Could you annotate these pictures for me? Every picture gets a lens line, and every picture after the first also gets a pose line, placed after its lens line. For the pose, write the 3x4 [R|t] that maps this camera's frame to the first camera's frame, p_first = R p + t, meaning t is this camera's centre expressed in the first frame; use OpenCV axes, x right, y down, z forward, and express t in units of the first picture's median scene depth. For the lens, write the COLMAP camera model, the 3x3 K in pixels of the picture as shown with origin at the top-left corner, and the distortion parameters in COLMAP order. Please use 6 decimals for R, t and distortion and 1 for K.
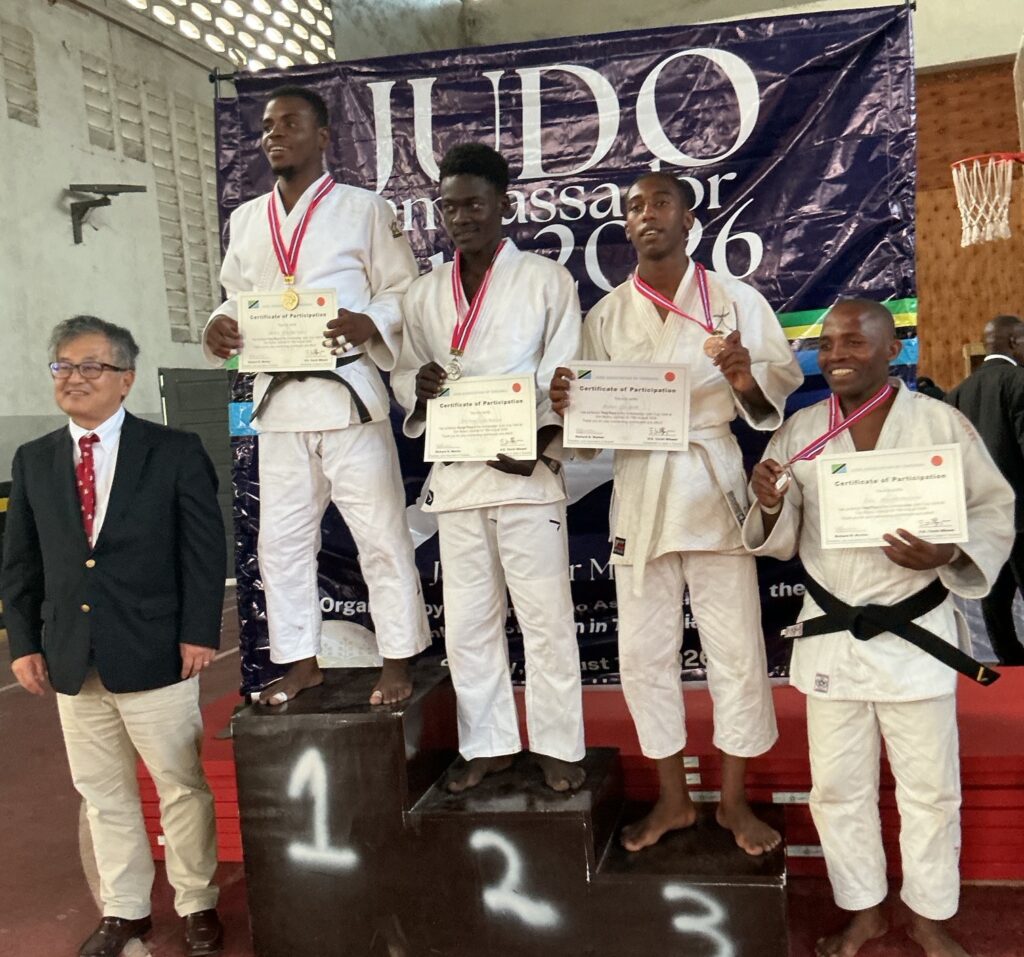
lens RADIAL K [[1073.2, 0, 524.2], [0, 1073.2, 499.1], [0, 0, 1]] dist [0.018564, 0.000000]
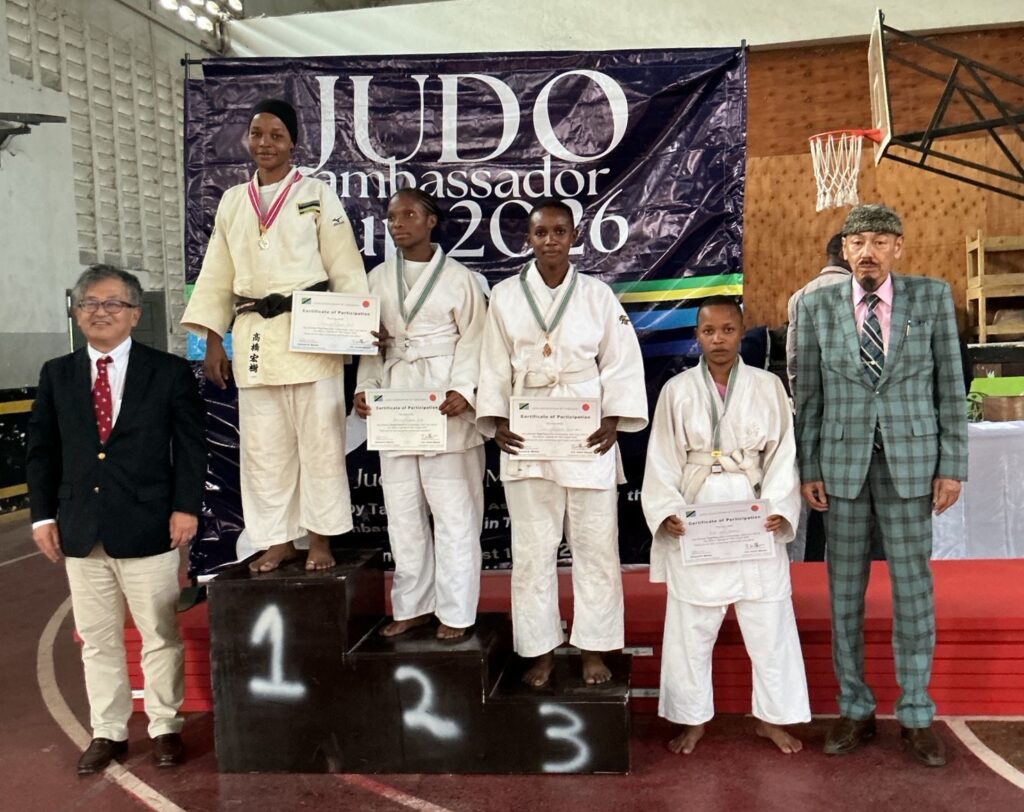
lens RADIAL K [[1082.6, 0, 522.5], [0, 1082.6, 411.5], [0, 0, 1]] dist [0.065737, 0.000000]
pose [[0.993845, 0.029492, 0.106777, -0.035089], [-0.027513, 0.999422, -0.019959, 0.013918], [-0.107304, 0.016898, 0.994083, -0.265770]]
